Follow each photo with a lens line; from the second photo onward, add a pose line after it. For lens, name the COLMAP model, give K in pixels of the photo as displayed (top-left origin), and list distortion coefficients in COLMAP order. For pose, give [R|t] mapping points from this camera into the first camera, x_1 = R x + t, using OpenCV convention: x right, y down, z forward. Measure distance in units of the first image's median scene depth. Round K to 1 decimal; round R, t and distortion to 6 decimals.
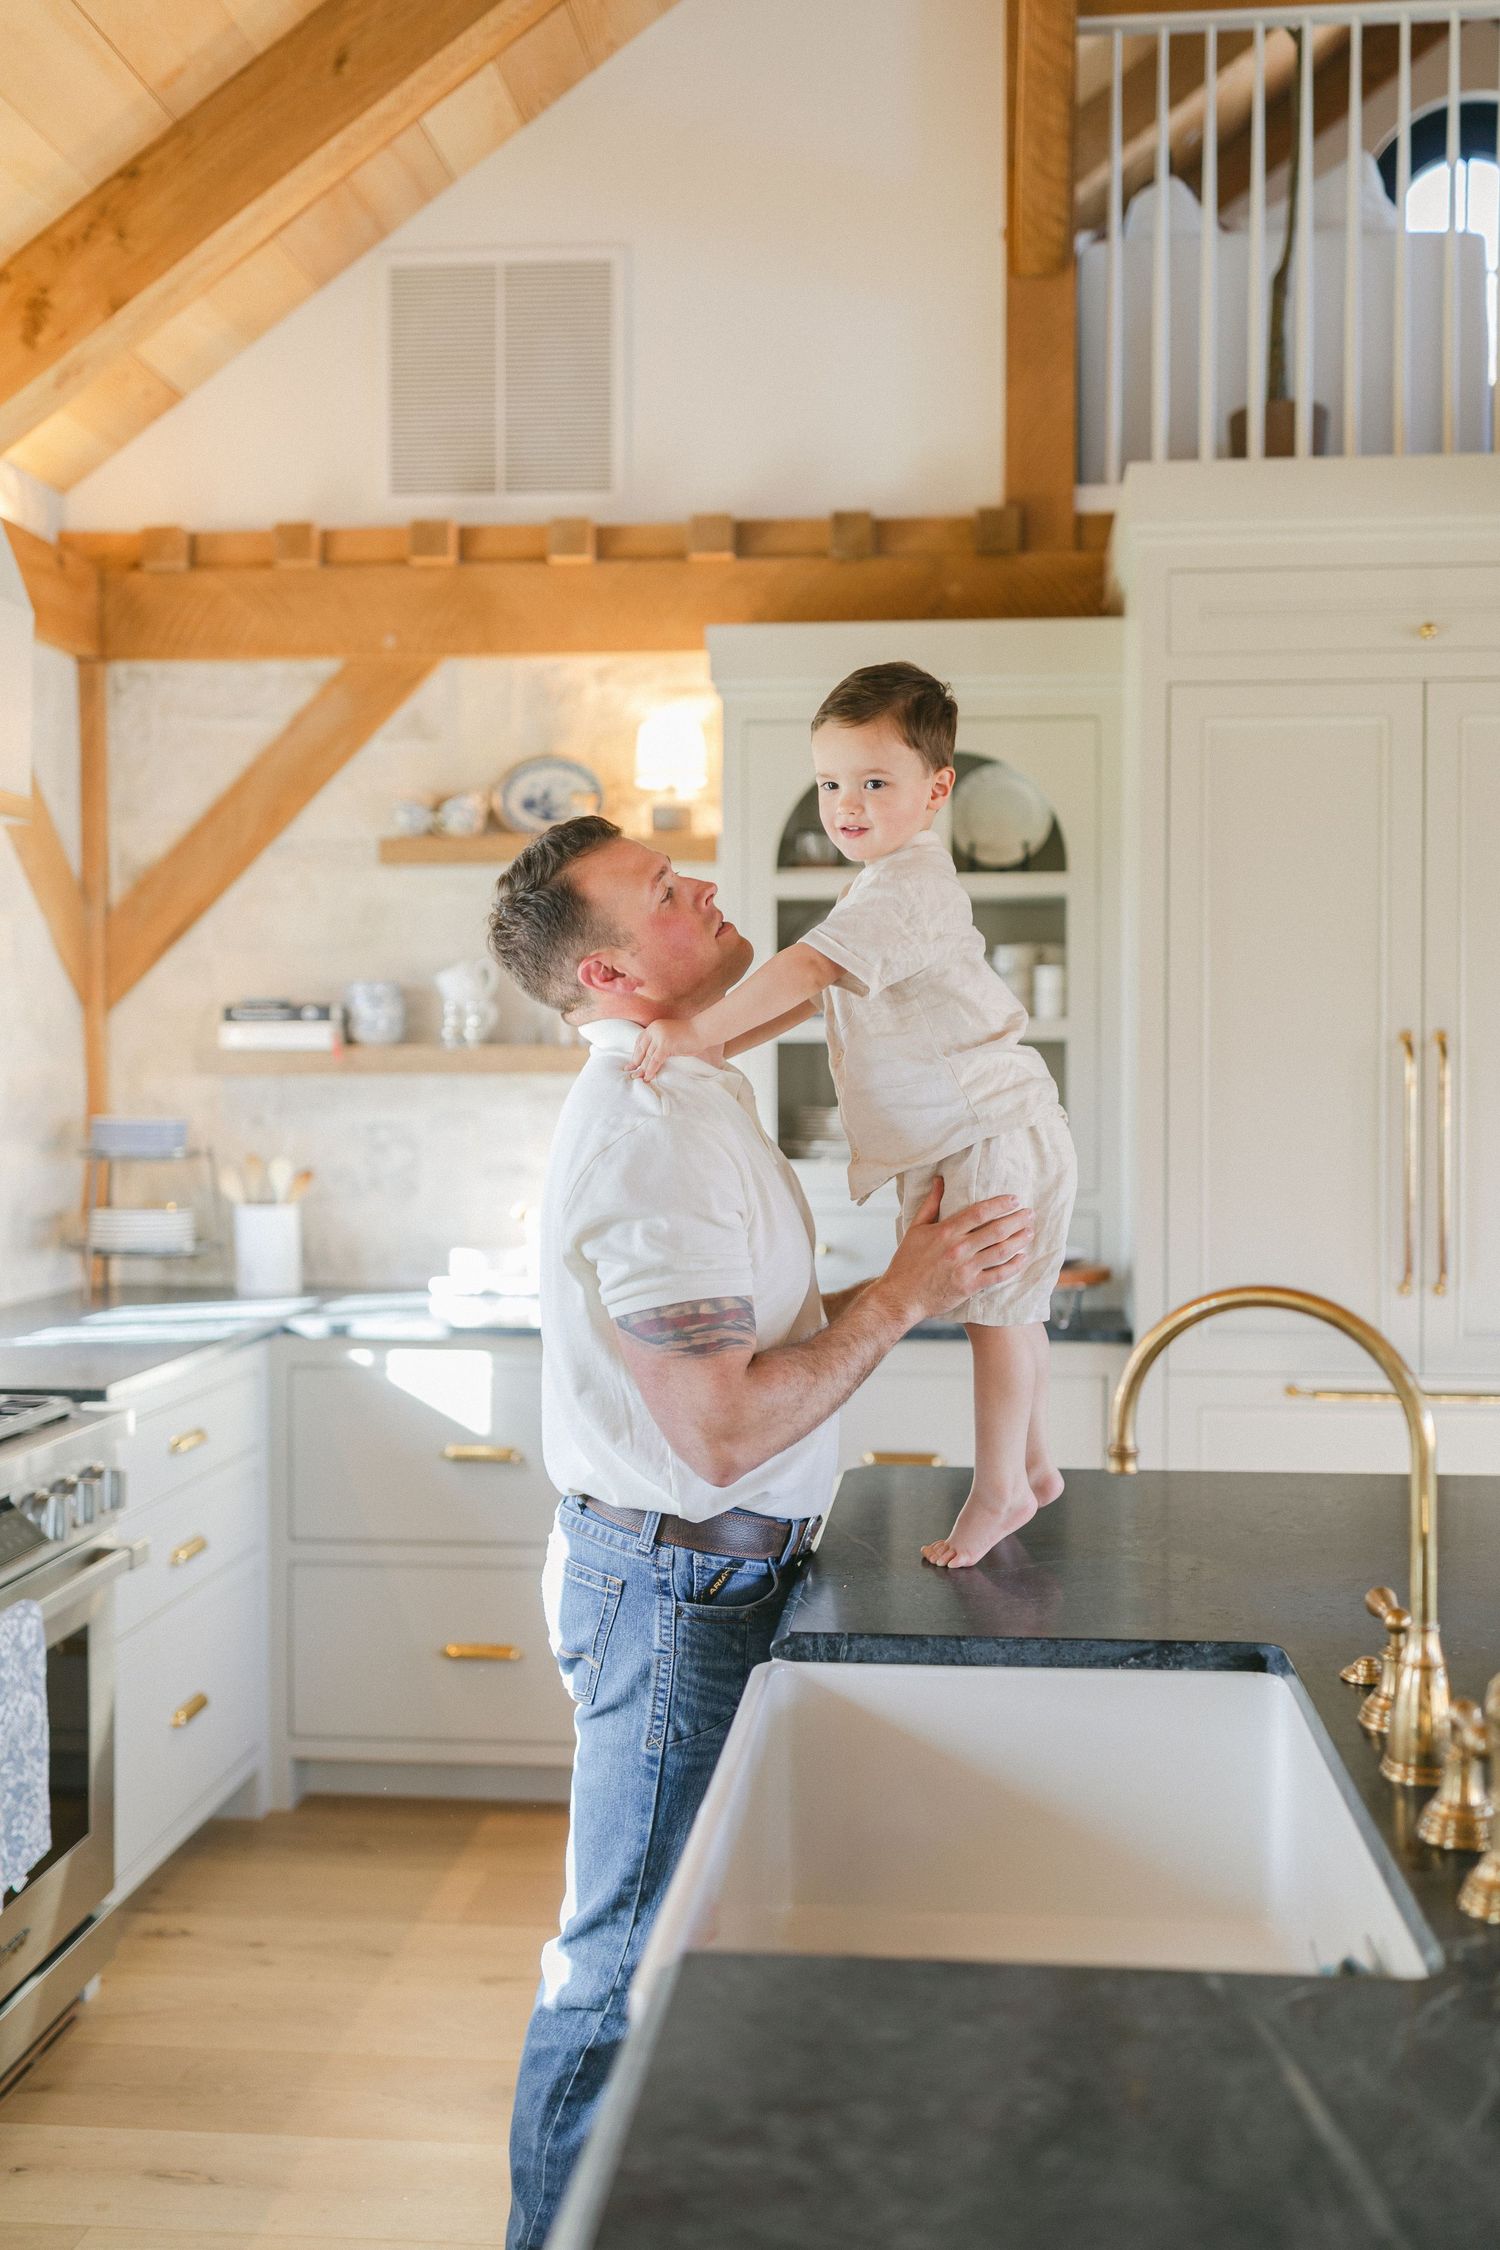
lens RADIAL K [[2253.2, 0, 793.0], [0, 2253.2, 1118.3], [0, 0, 1]] dist [0.050811, 0.003831]
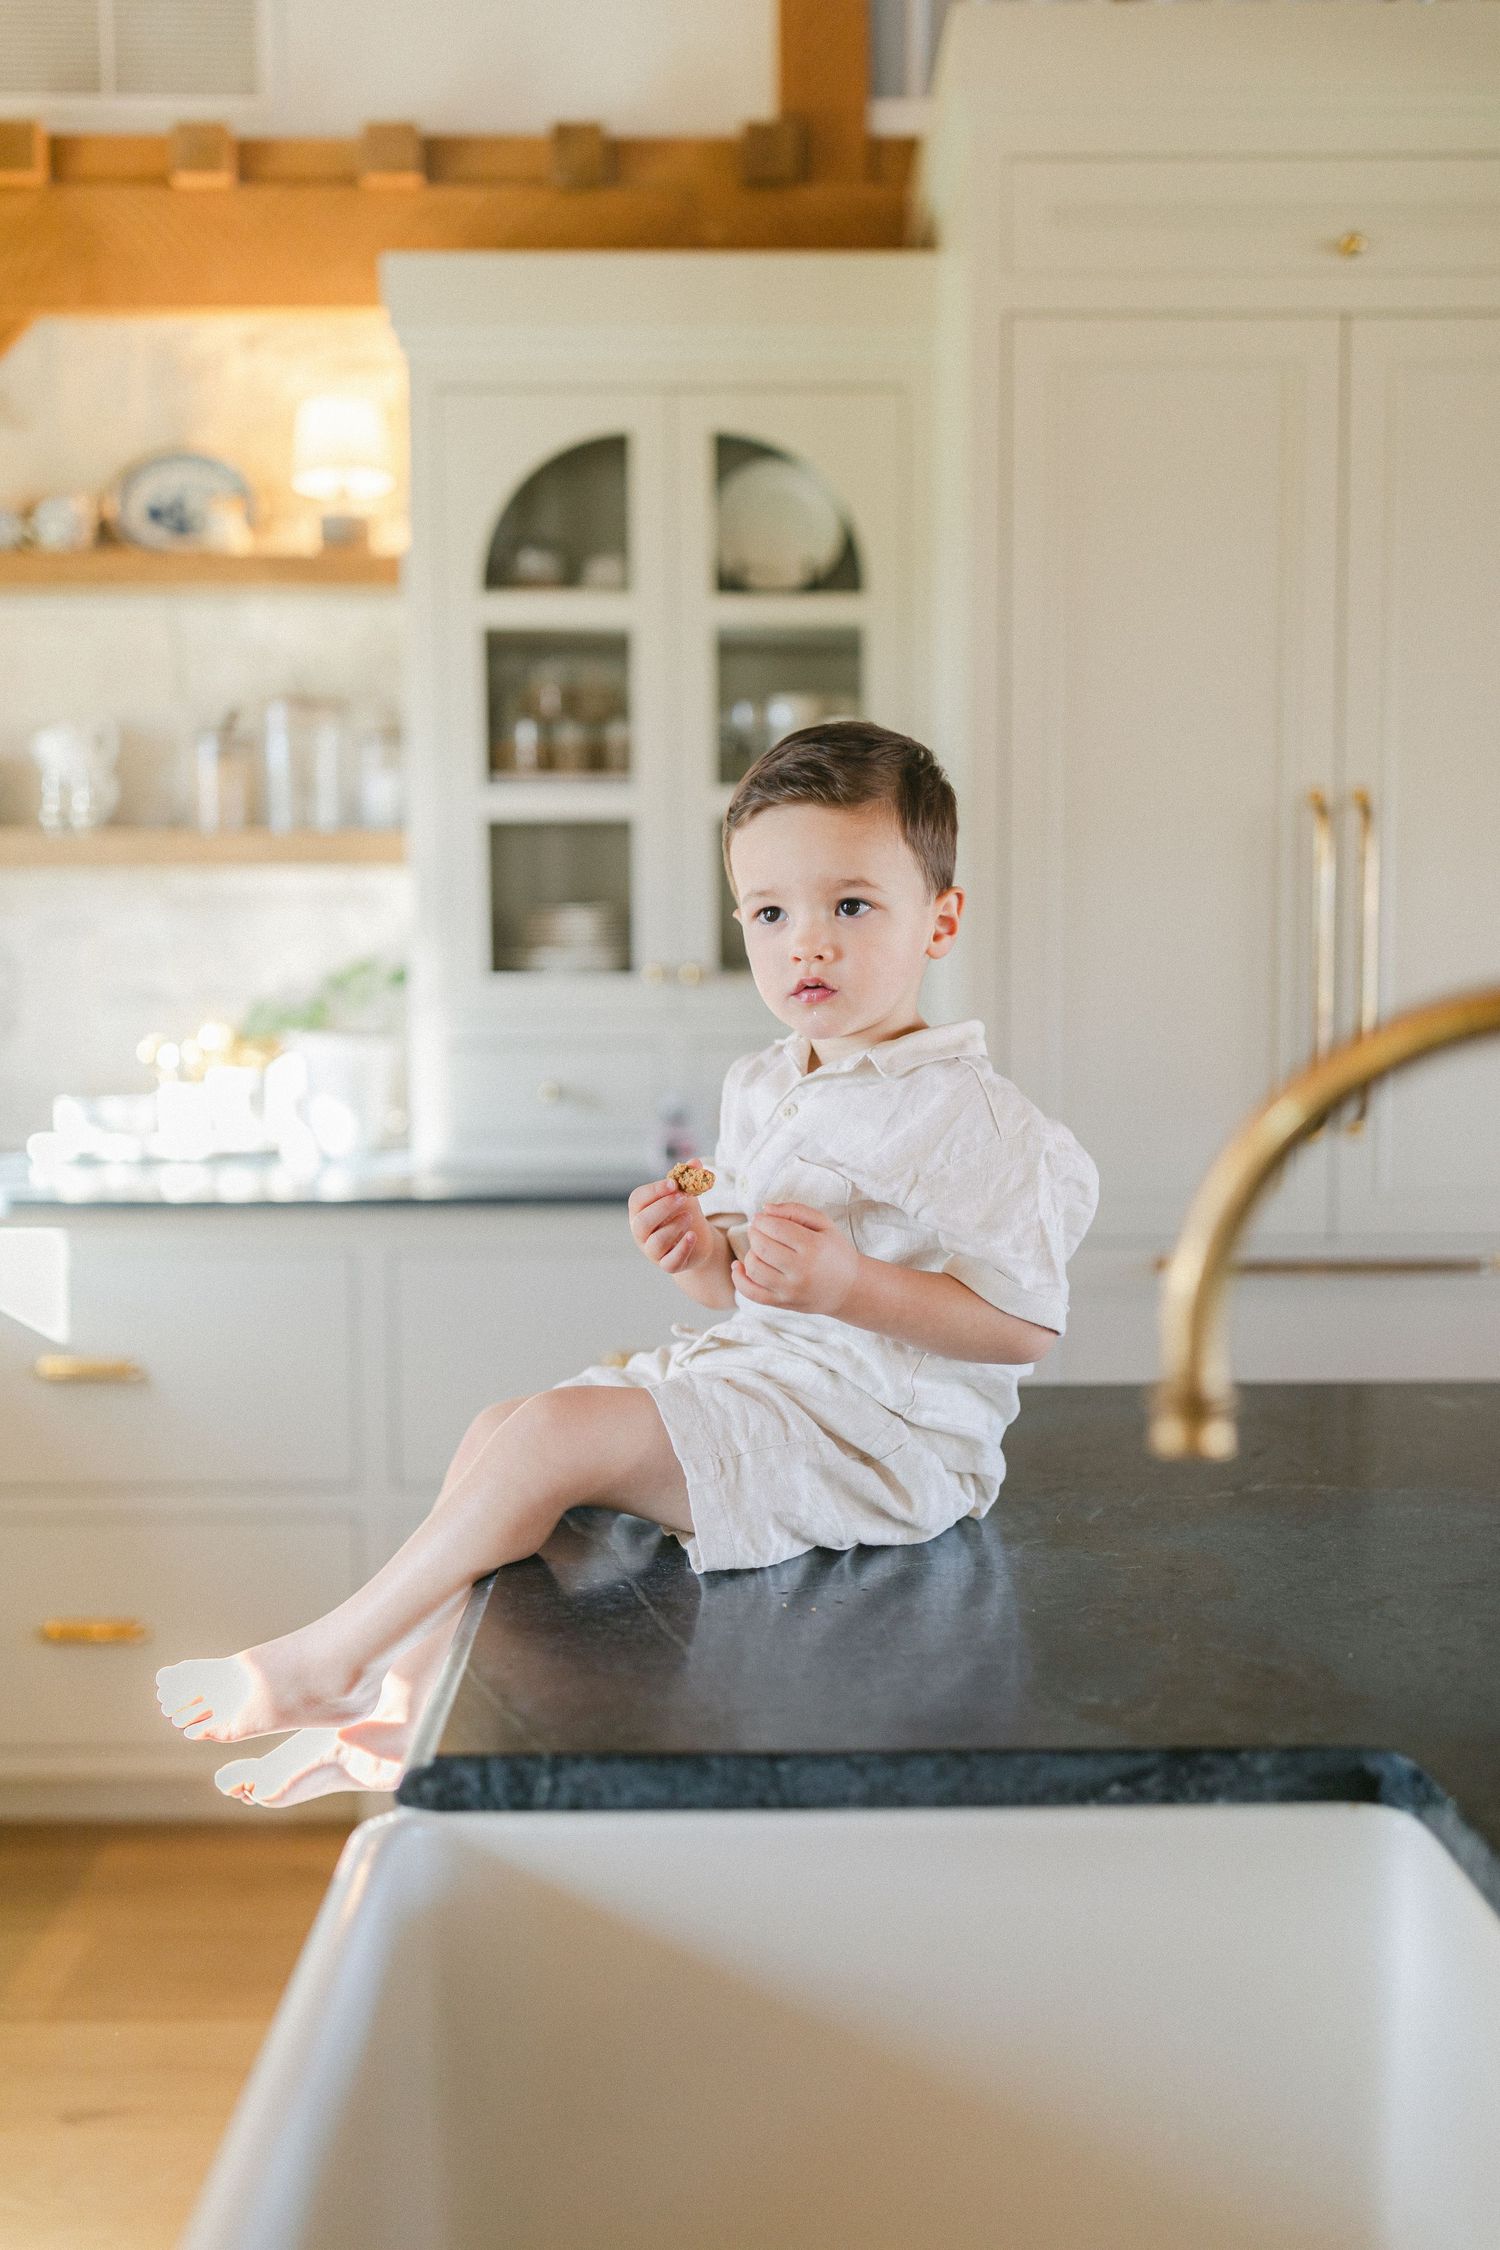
lens RADIAL K [[2163.2, 0, 750.5], [0, 2163.2, 1170.7], [0, 0, 1]] dist [0.004731, 0.007332]
pose [[0.995639, -0.013029, 0.092377, 0.012426], [0.006530, 0.997504, 0.070302, 0.032316], [-0.093062, -0.069392, 0.993239, 0.256537]]
